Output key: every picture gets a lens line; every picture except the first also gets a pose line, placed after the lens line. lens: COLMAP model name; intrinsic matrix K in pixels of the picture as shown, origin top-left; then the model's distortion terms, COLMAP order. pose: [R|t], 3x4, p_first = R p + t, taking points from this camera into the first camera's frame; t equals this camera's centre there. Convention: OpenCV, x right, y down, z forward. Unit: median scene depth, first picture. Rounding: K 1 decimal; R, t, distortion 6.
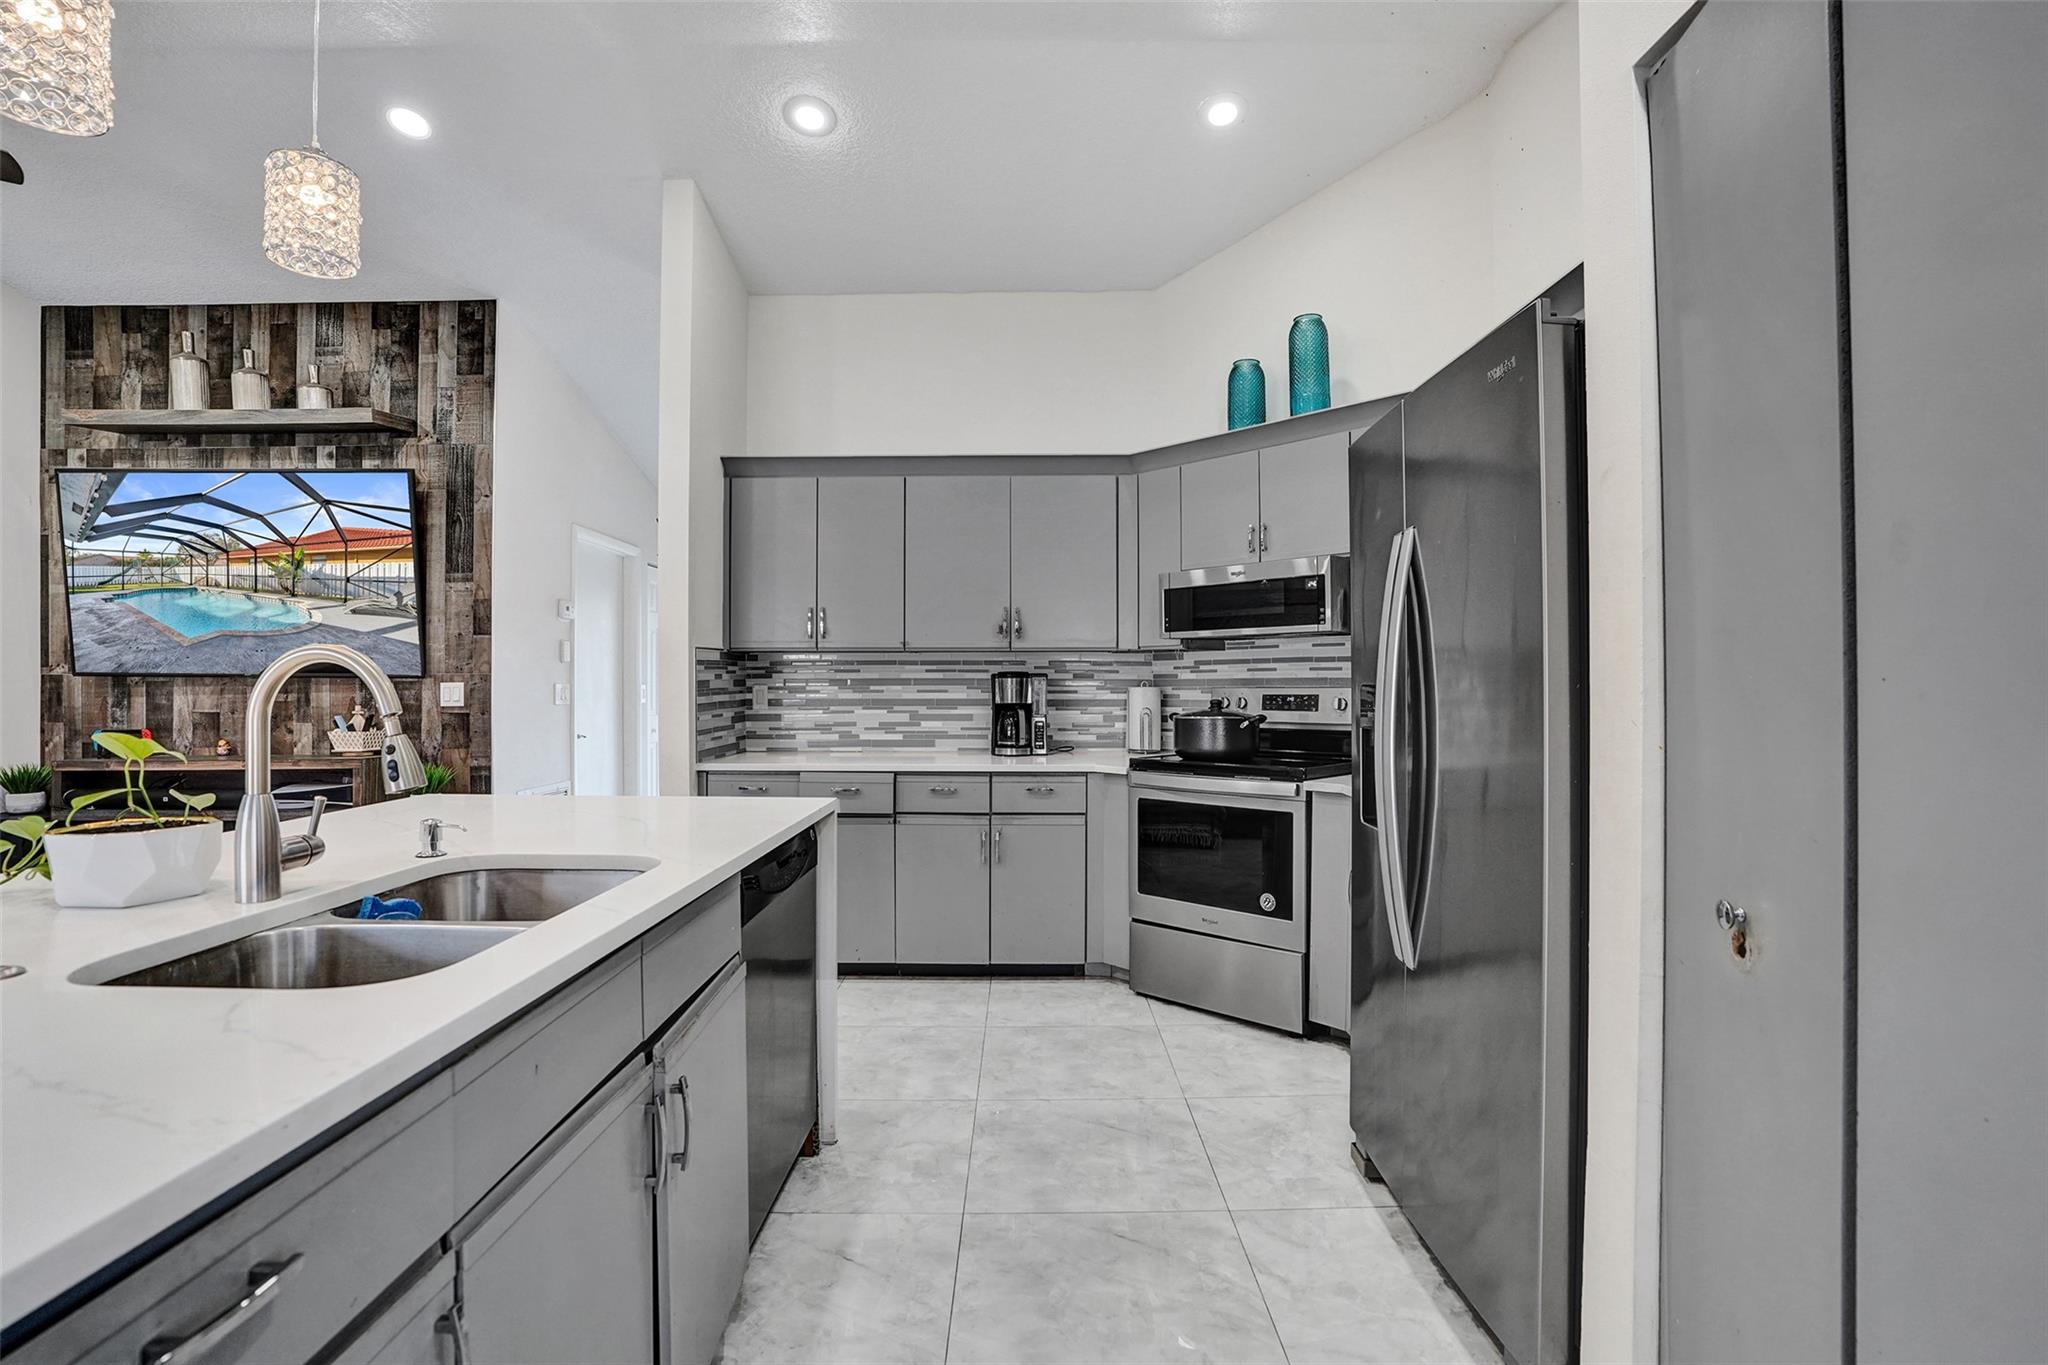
lens RADIAL K [[947.5, 0, 1019.9], [0, 947.5, 672.9], [0, 0, 1]] dist [-0.066619, 0.019298]
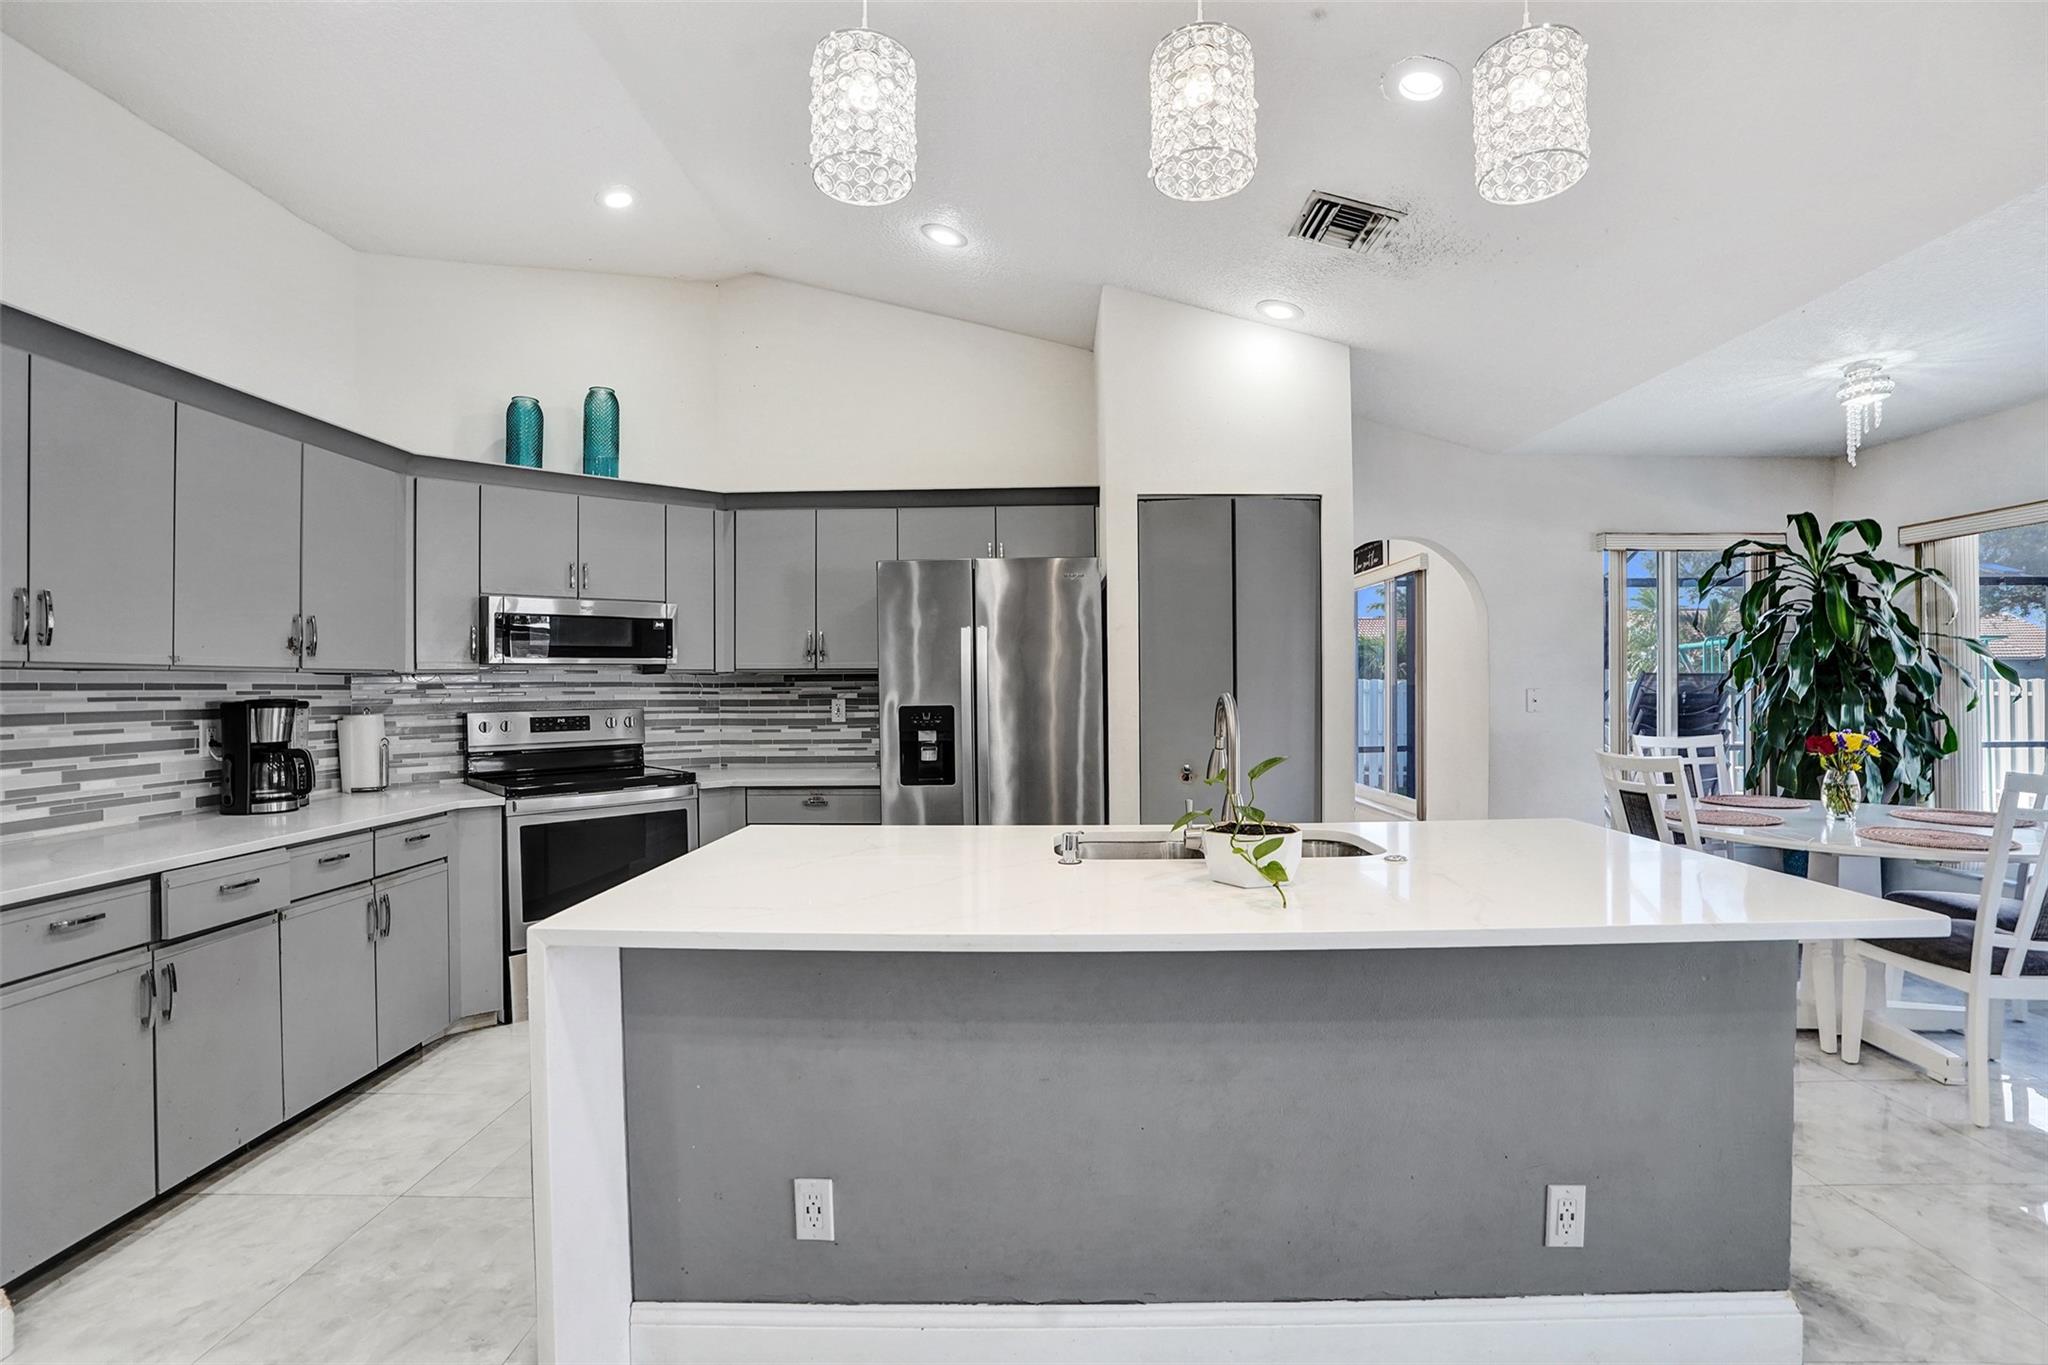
lens RADIAL K [[947.5, 0, 1017.6], [0, 947.5, 678.3], [0, 0, 1]] dist [-0.066619, 0.019298]
pose [[0.018603, 0.005147, 0.999814, -0.718829], [-0.004012, 0.999979, -0.005073, -0.016767], [-0.999819, -0.003916, 0.018623, 0.401597]]
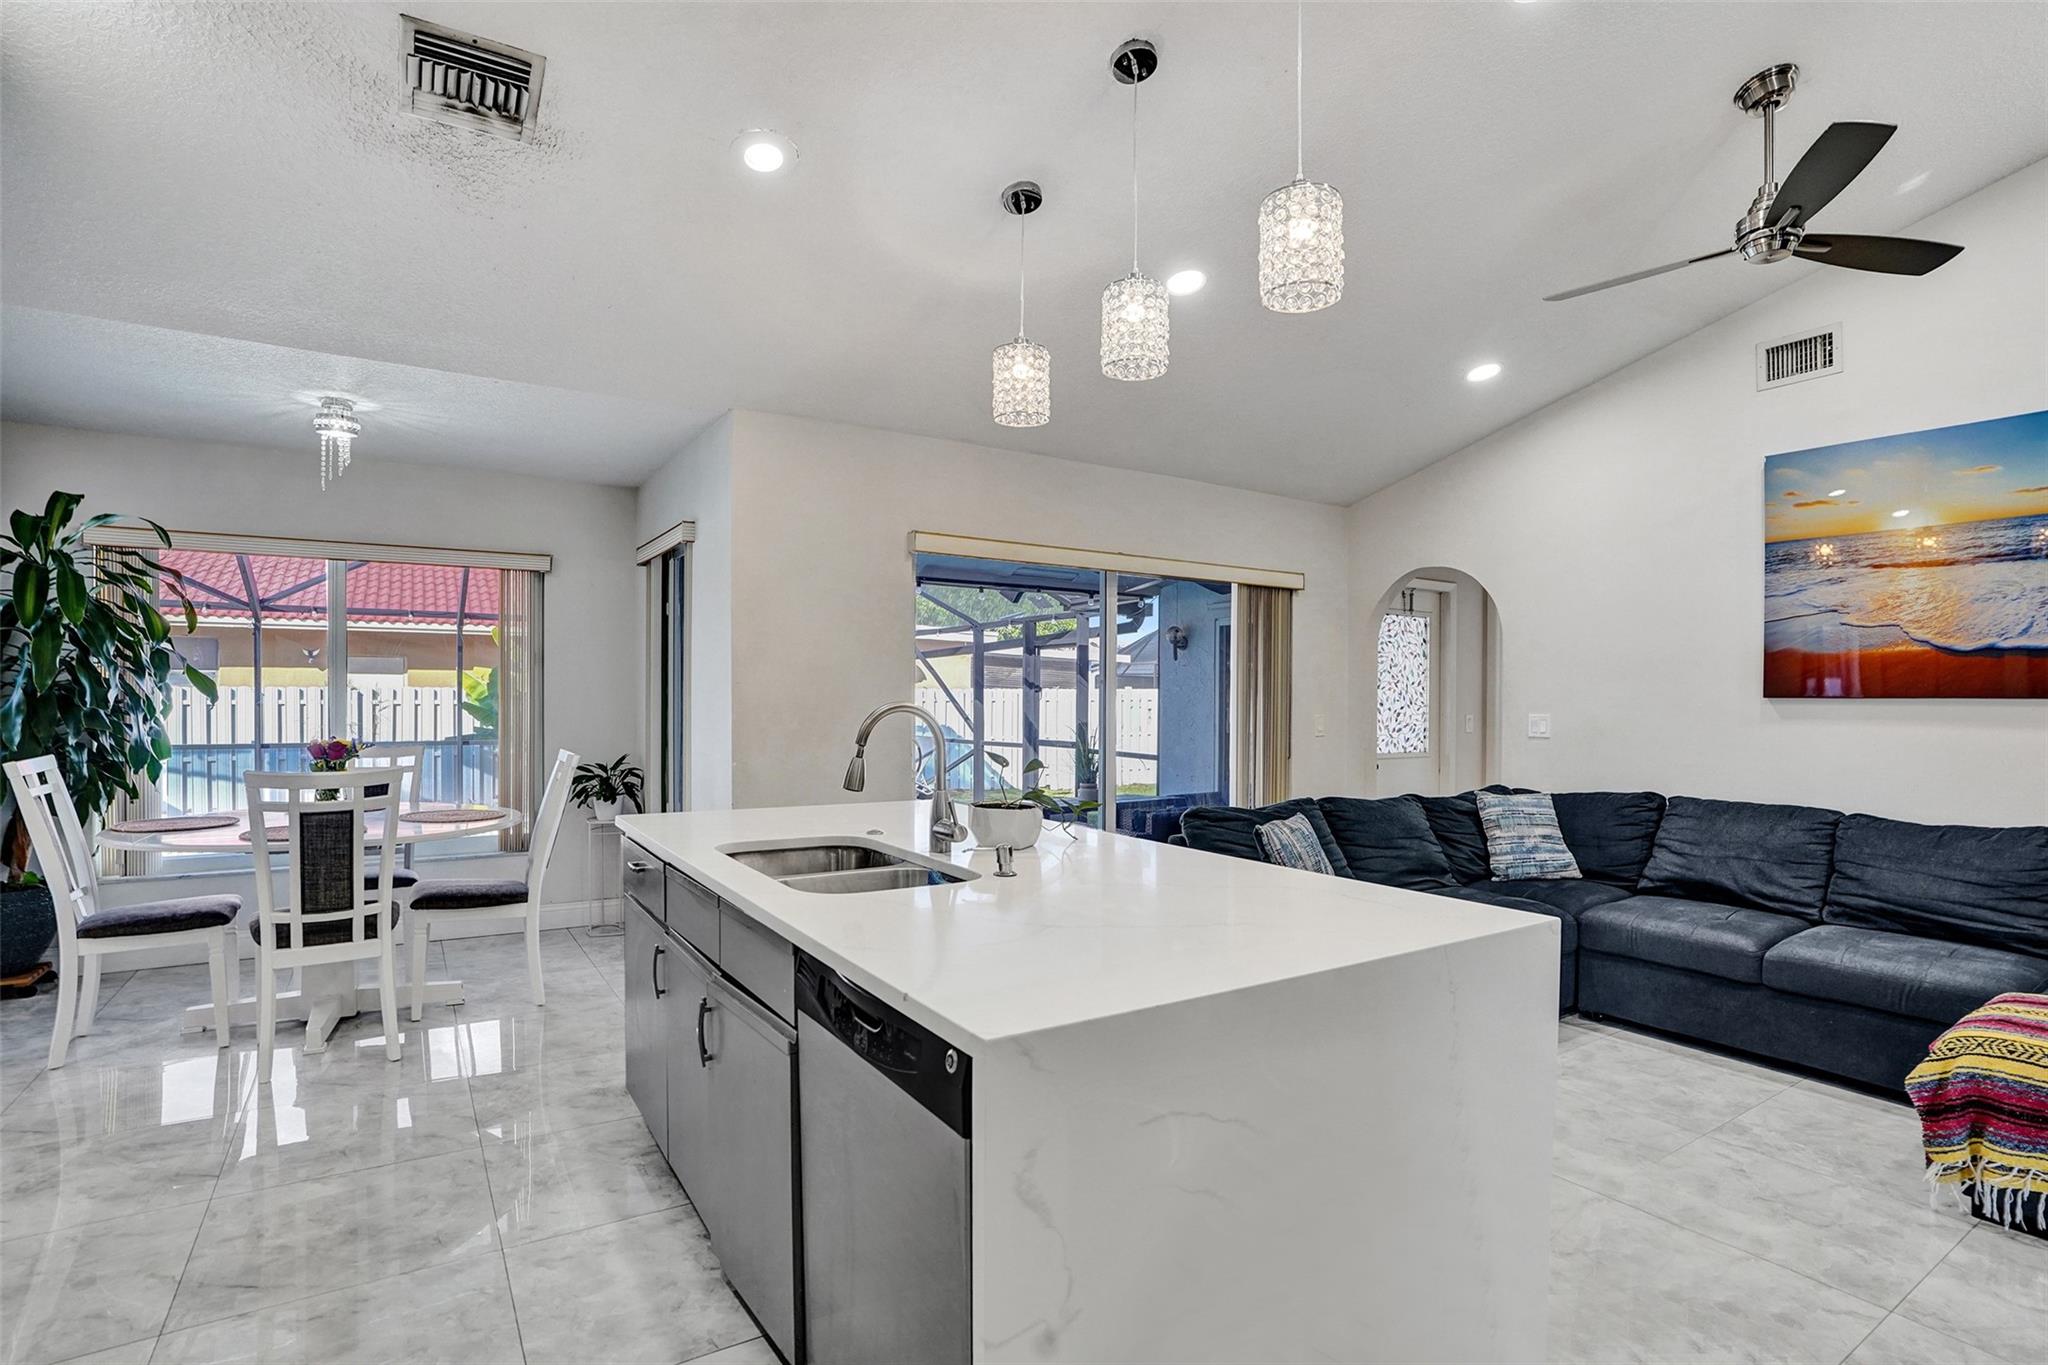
lens RADIAL K [[947.5, 0, 1030.8], [0, 947.5, 700.7], [0, 0, 1]] dist [-0.066619, 0.019298]
pose [[-0.839755, 0.005565, -0.542937, 0.019291], [0.002558, 0.999977, 0.006292, -0.017894], [0.542959, 0.003895, -0.839750, 0.776783]]
